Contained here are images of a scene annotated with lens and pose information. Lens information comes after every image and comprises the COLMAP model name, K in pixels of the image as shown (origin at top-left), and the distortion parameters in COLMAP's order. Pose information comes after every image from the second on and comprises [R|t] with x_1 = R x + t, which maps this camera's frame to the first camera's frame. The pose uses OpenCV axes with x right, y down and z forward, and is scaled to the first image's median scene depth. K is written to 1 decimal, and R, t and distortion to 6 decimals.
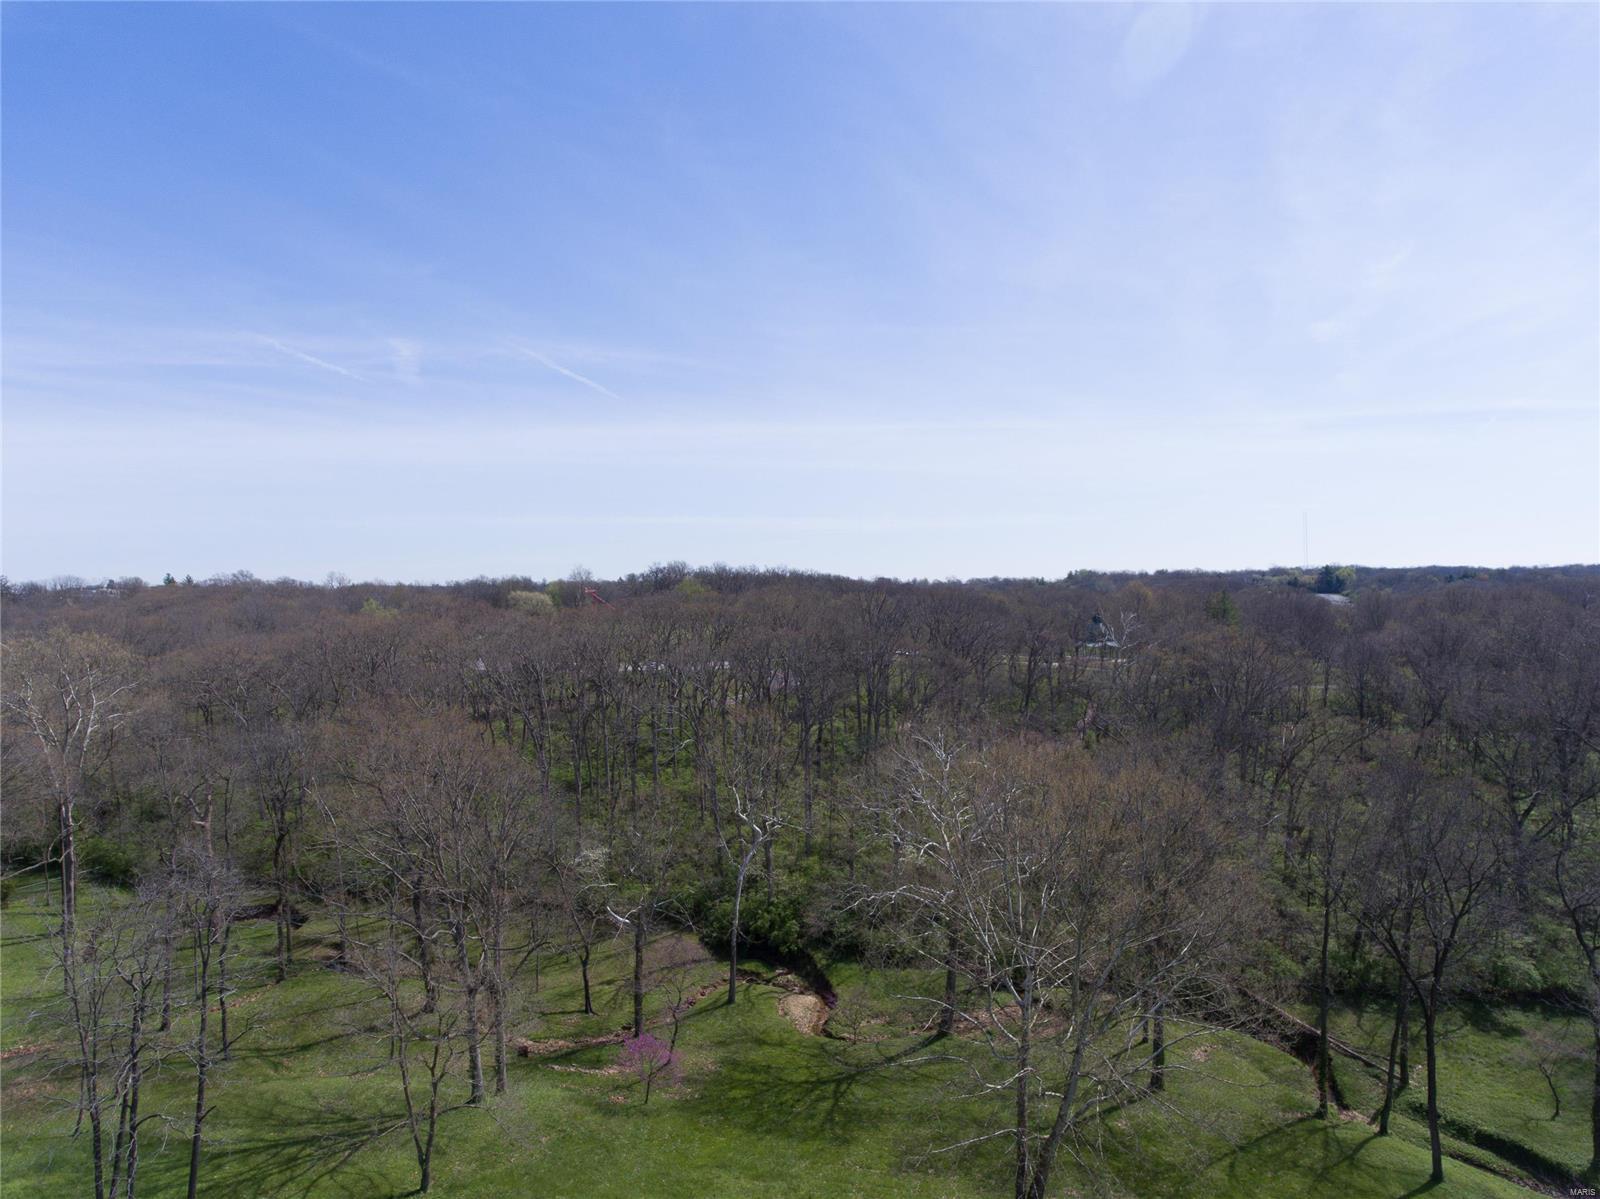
lens RADIAL K [[933.1, 0, 793.4], [0, 933.1, 595.3], [0, 0, 1]] dist [-0.002025, 0.001894]
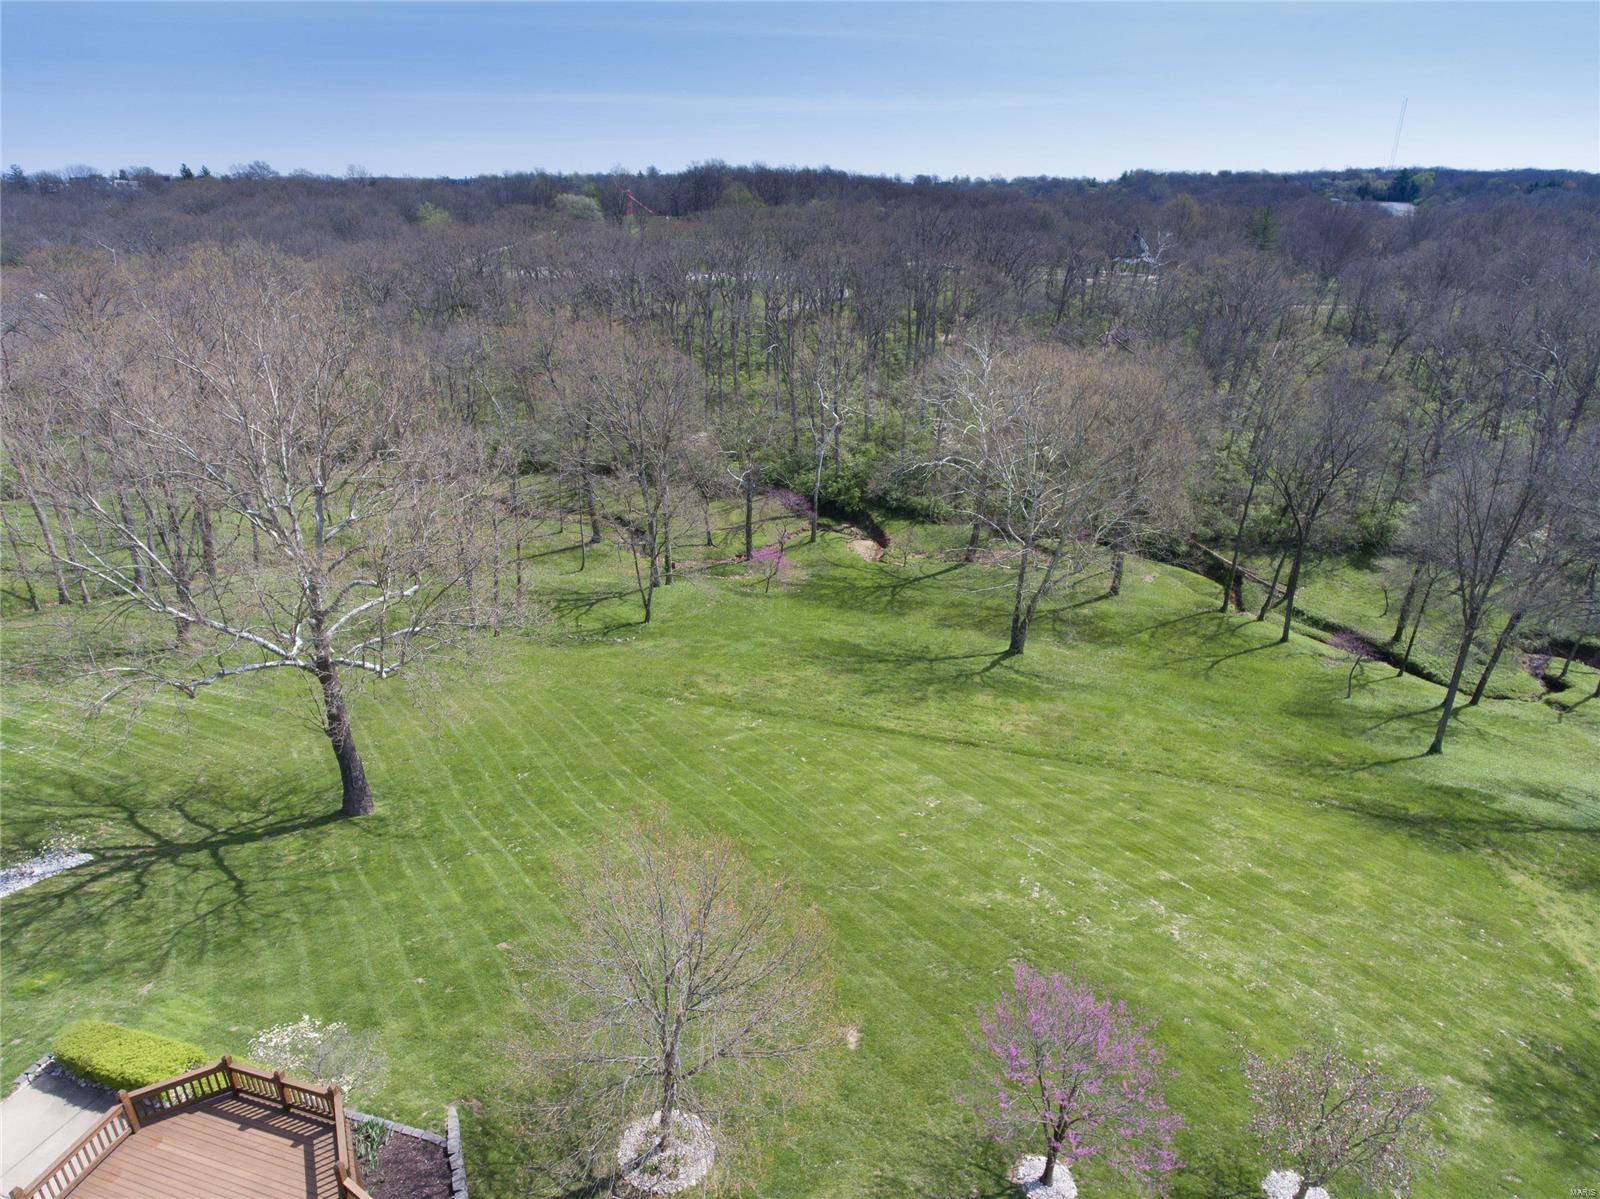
lens RADIAL K [[938.6, 0, 797.1], [0, 938.6, 597.5], [0, 0, 1]] dist [-0.001707, 0.000333]
pose [[0.999686, 0.020649, -0.014194, -0.057597], [-0.013299, 0.917350, 0.397859, -0.029212], [0.021236, -0.397545, 0.917337, -0.245821]]
